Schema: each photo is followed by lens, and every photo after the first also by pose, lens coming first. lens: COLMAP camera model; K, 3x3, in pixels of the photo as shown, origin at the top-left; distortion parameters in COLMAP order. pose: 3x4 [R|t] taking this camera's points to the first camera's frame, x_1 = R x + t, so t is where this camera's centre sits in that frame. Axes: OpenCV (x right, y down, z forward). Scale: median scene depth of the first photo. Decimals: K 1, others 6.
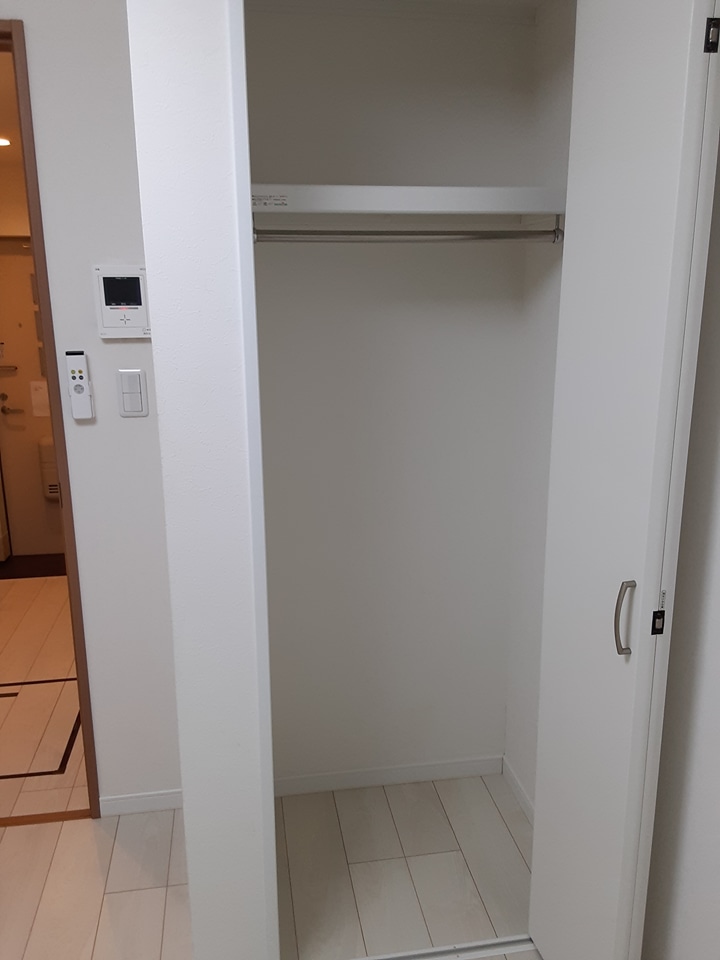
lens RADIAL K [[762.7, 0, 360.9], [0, 762.7, 475.2], [0, 0, 1]] dist [0.072612, -0.099880]
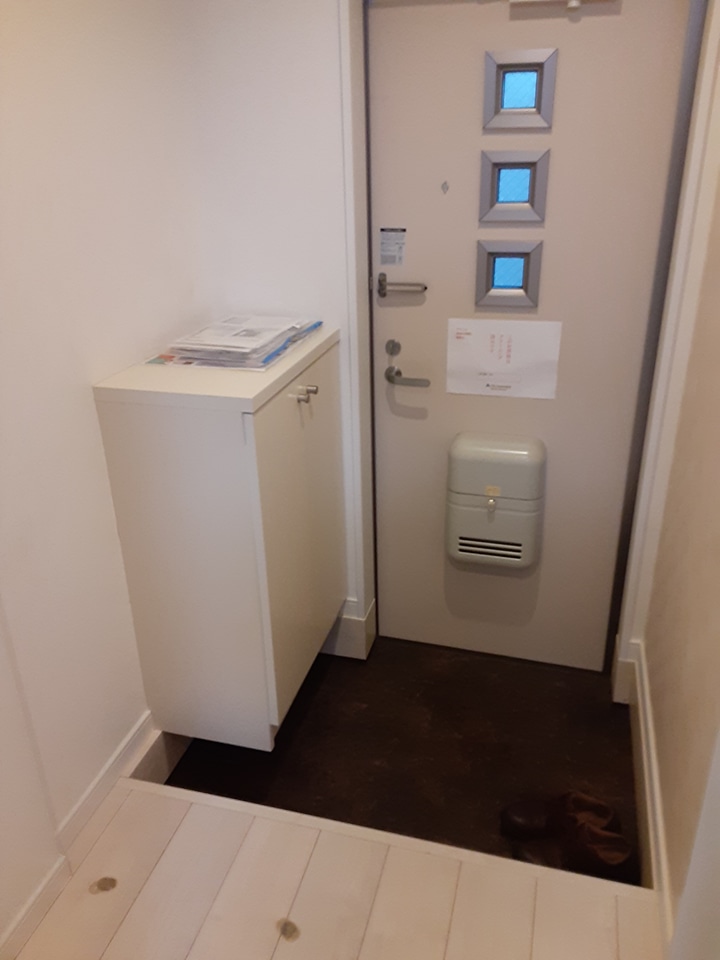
lens RADIAL K [[762.7, 0, 363.4], [0, 762.7, 475.9], [0, 0, 1]] dist [0.072612, -0.099880]
pose [[0.906141, 0.160376, -0.391394, -0.284349], [-0.081667, 0.974256, 0.210133, -0.122199], [0.415018, -0.158446, 0.895910, 0.562464]]
